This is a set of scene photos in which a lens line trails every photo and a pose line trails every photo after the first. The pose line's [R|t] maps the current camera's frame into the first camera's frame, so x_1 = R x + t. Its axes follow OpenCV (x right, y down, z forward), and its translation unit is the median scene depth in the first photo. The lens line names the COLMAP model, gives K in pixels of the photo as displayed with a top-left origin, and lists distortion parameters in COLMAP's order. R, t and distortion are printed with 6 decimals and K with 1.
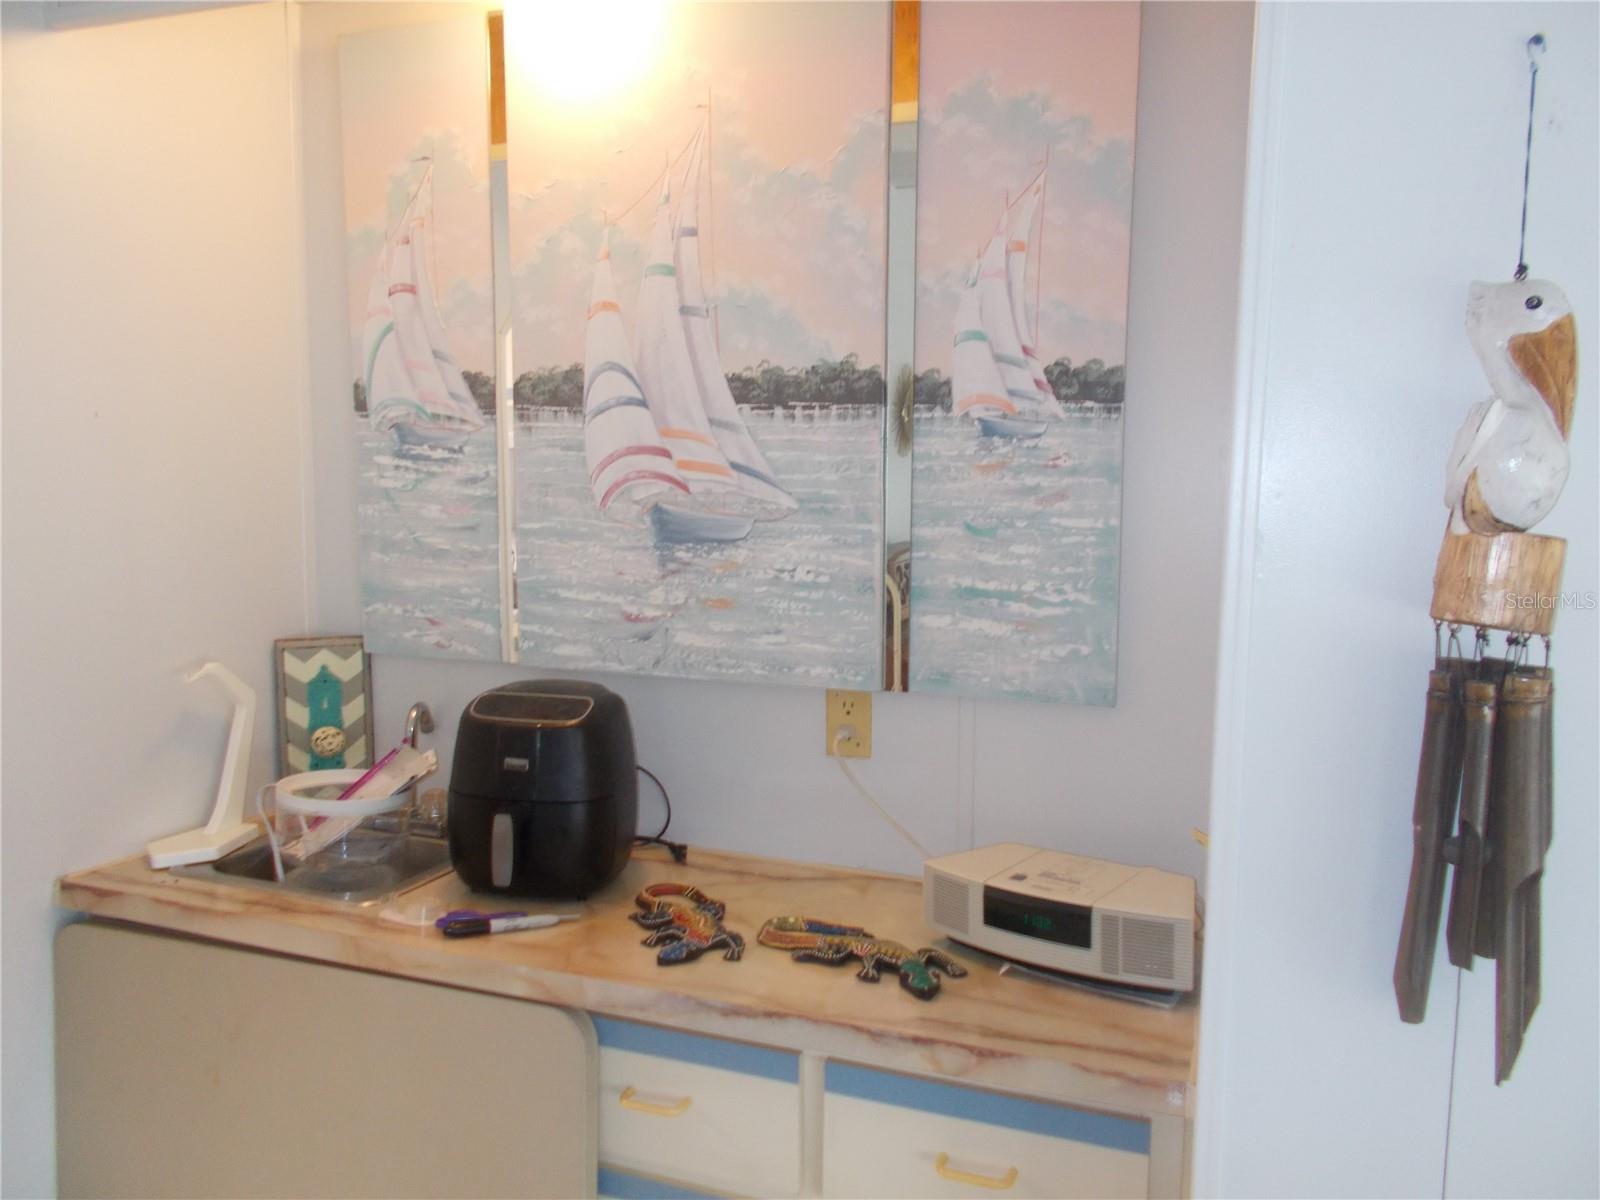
lens RADIAL K [[1214.2, 0, 808.2], [0, 1214.2, 601.8], [0, 0, 1]] dist [-0.005825, 0.002336]
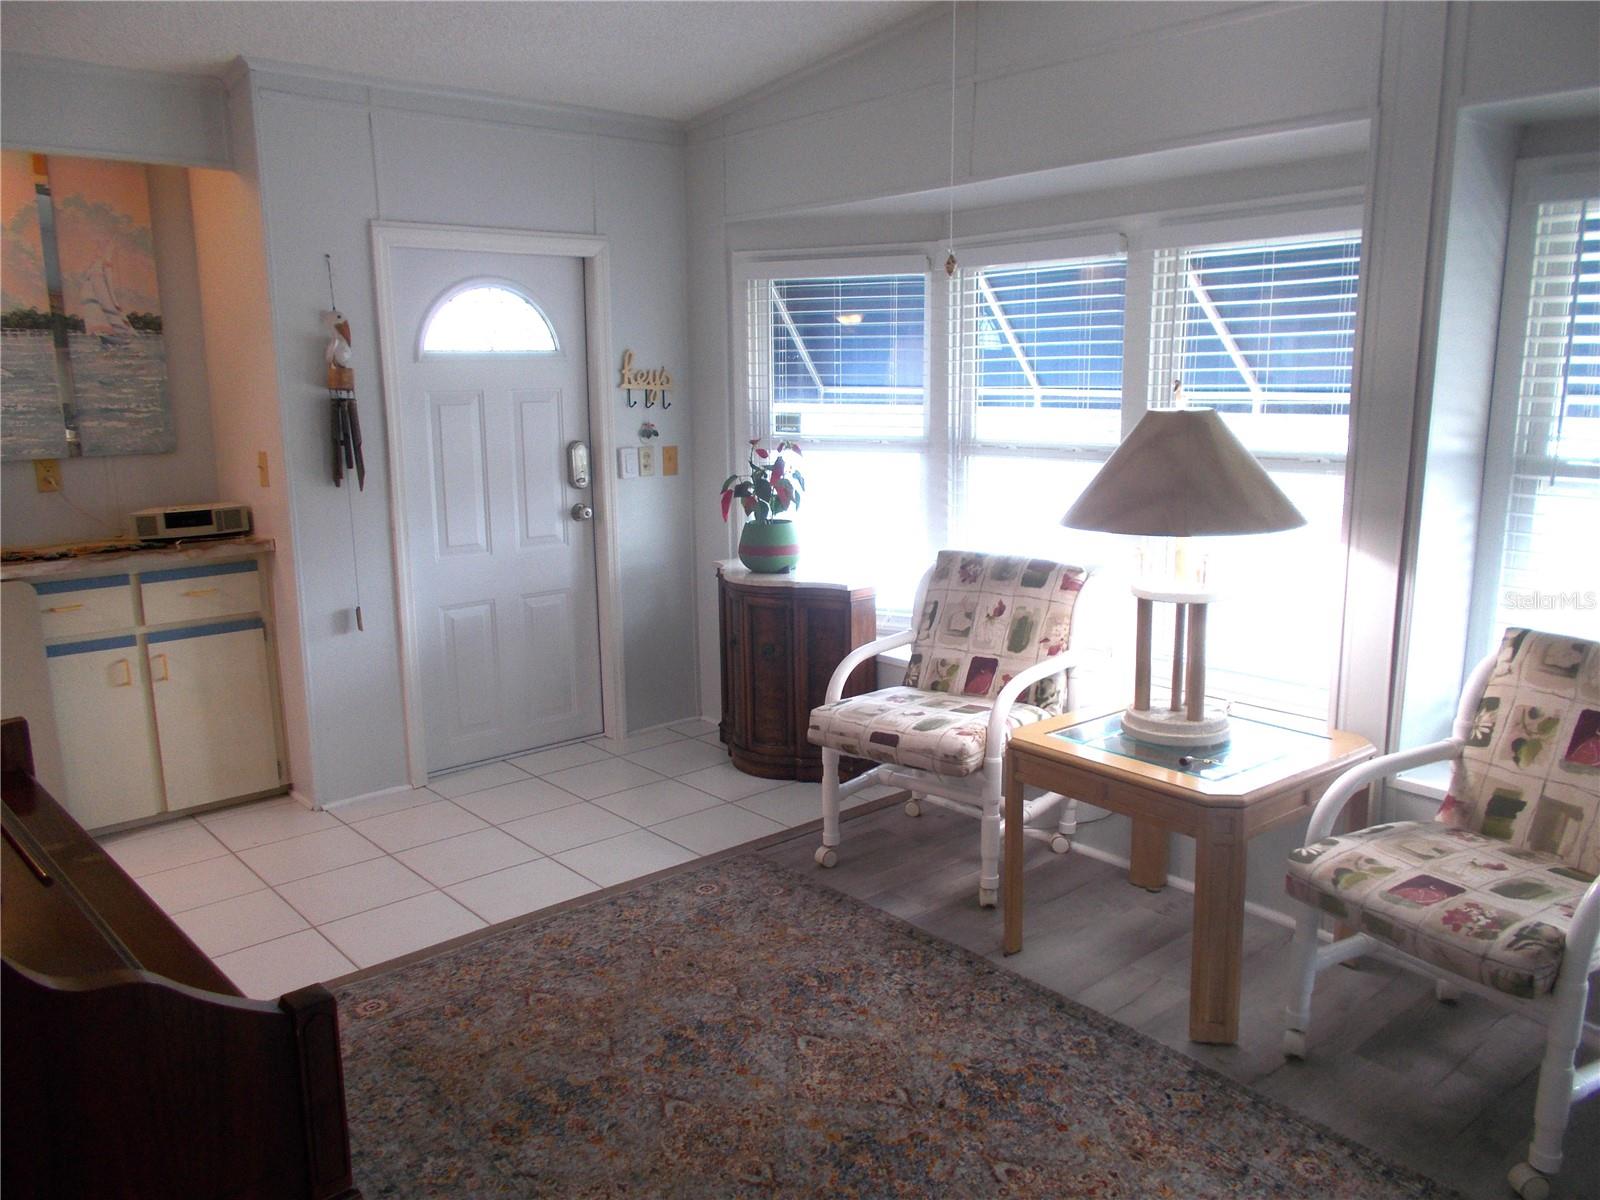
lens RADIAL K [[1214.2, 0, 803.7], [0, 1214.2, 597.0], [0, 0, 1]] dist [-0.005825, 0.002336]
pose [[0.470958, -0.182947, 0.862977, -1.365179], [0.108248, 0.982851, 0.149285, 0.148607], [-0.875489, 0.023108, 0.482685, -1.360433]]
